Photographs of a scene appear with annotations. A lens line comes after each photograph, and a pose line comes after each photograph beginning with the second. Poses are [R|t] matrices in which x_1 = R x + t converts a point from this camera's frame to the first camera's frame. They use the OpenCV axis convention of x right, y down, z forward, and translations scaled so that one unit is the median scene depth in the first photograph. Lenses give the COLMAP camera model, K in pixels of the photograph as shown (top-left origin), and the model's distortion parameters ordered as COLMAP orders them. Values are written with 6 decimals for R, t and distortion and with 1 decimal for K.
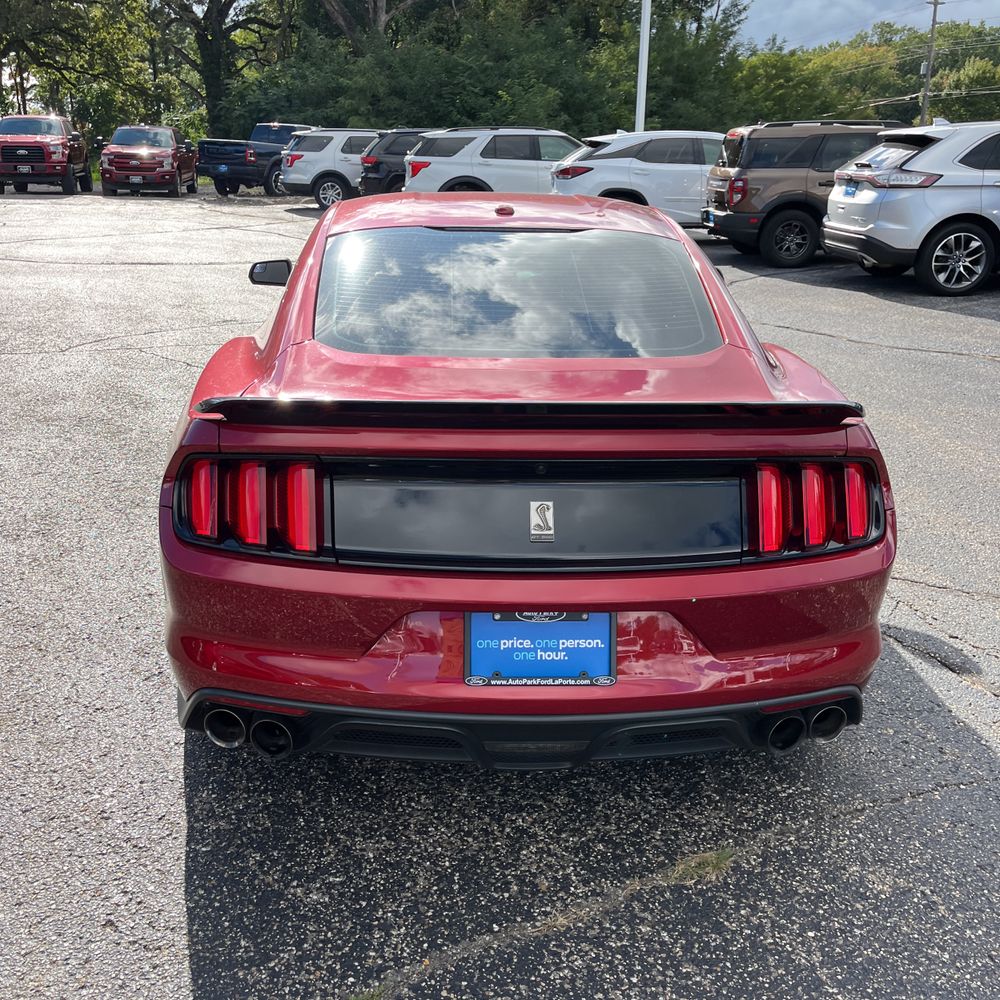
lens RADIAL K [[1016.5, 0, 497.7], [0, 1016.5, 493.4], [0, 0, 1]] dist [0.030769, -0.015883]
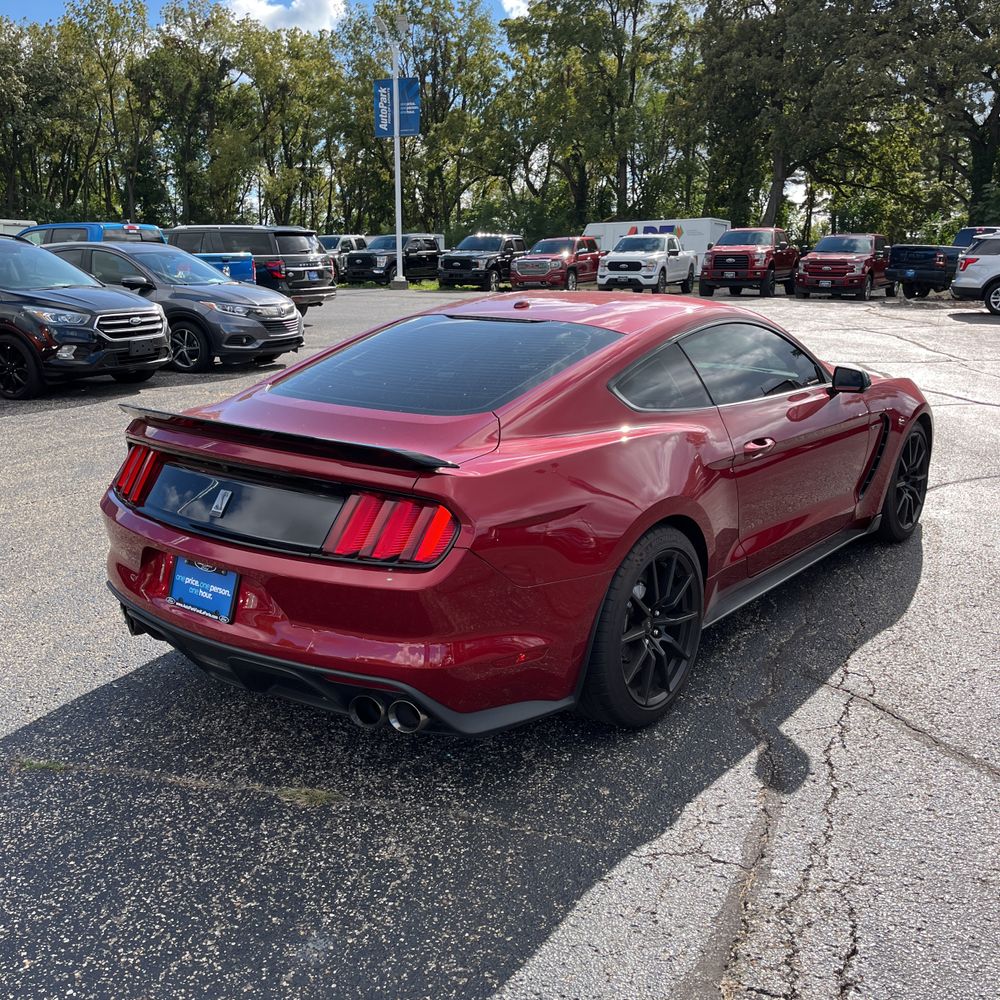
lens RADIAL K [[1002.8, 0, 492.6], [0, 1002.8, 496.4], [0, 0, 1]] dist [0.048192, -0.060745]
pose [[0.762994, 0.140301, -0.630996, 0.088901], [-0.196595, 0.980286, -0.019756, -0.002255], [0.615785, 0.139124, 0.775534, 0.007638]]
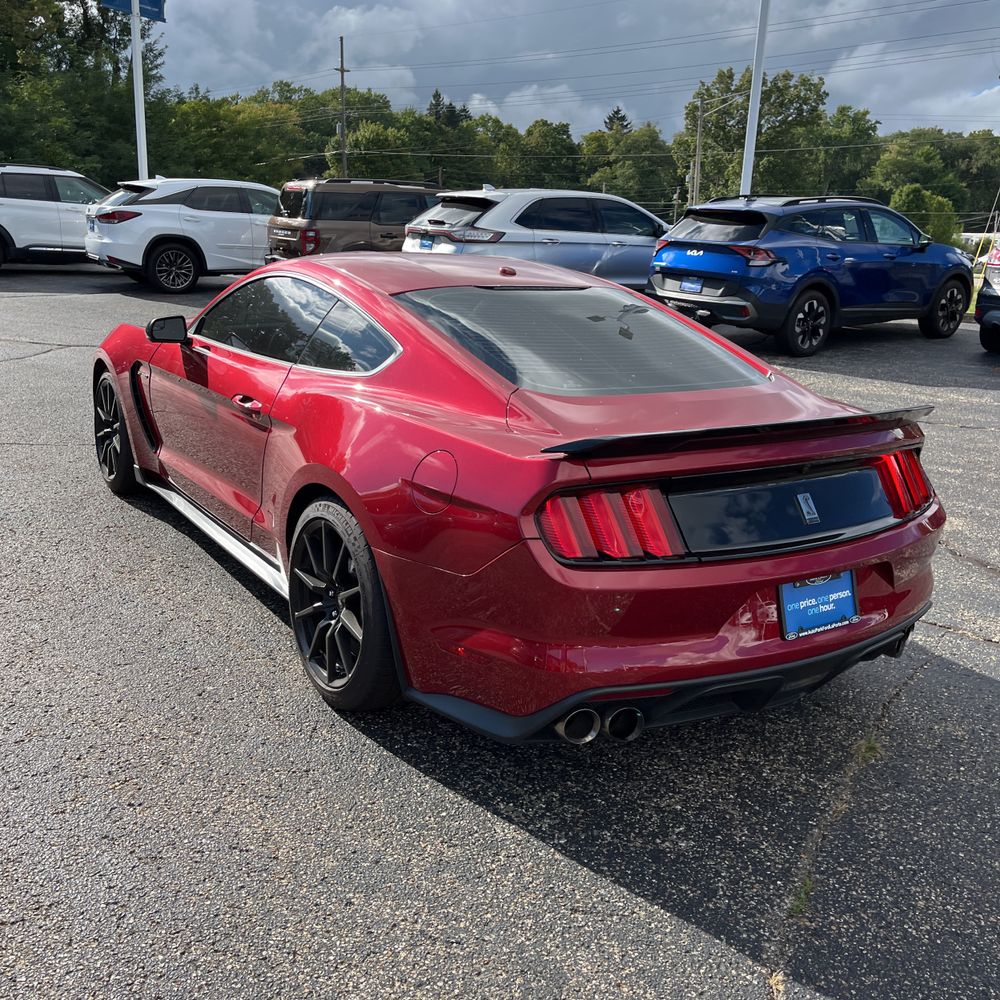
lens RADIAL K [[1010.8, 0, 494.7], [0, 1010.8, 497.1], [0, 0, 1]] dist [0.033263, -0.022475]
pose [[0.855539, -0.112381, 0.505394, -0.068930], [0.129773, 0.991543, 0.000802, -0.003006], [-0.501211, 0.064900, 0.862888, 0.003906]]
